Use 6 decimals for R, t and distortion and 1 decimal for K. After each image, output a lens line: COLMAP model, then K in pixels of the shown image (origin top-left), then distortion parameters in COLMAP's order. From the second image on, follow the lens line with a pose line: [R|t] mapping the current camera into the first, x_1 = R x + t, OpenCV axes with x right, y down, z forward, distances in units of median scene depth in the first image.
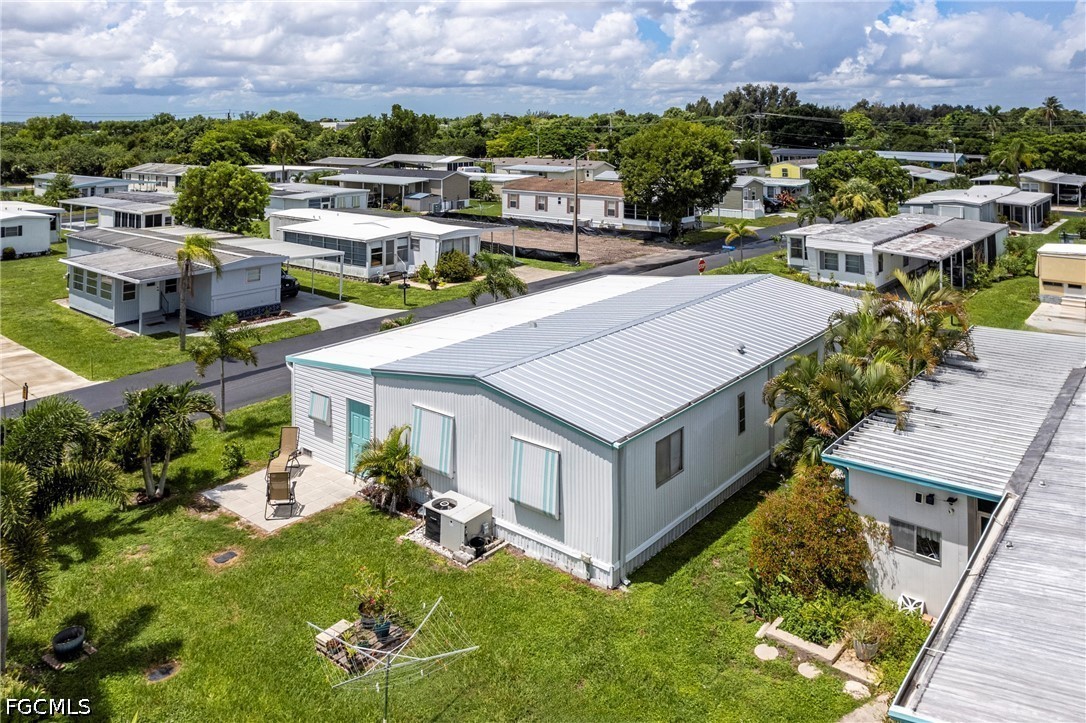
lens RADIAL K [[714.8, 0, 543.0], [0, 714.8, 361.5], [0, 0, 1]] dist [0.001414, 0.000300]
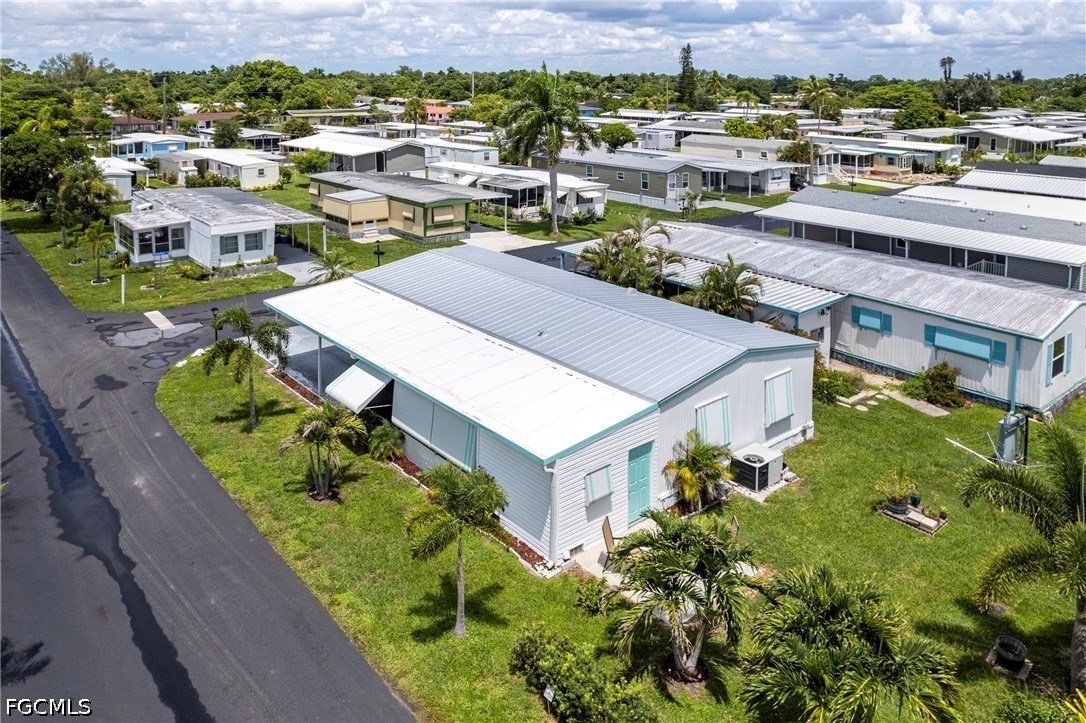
lens RADIAL K [[714.8, 0, 543.0], [0, 714.8, 361.5], [0, 0, 1]] dist [0.001414, 0.000300]
pose [[0.267164, -0.364238, 0.892162, -0.436062], [0.306398, 0.909878, 0.279718, -0.140606], [-0.913643, 0.198626, 0.354688, 0.291524]]
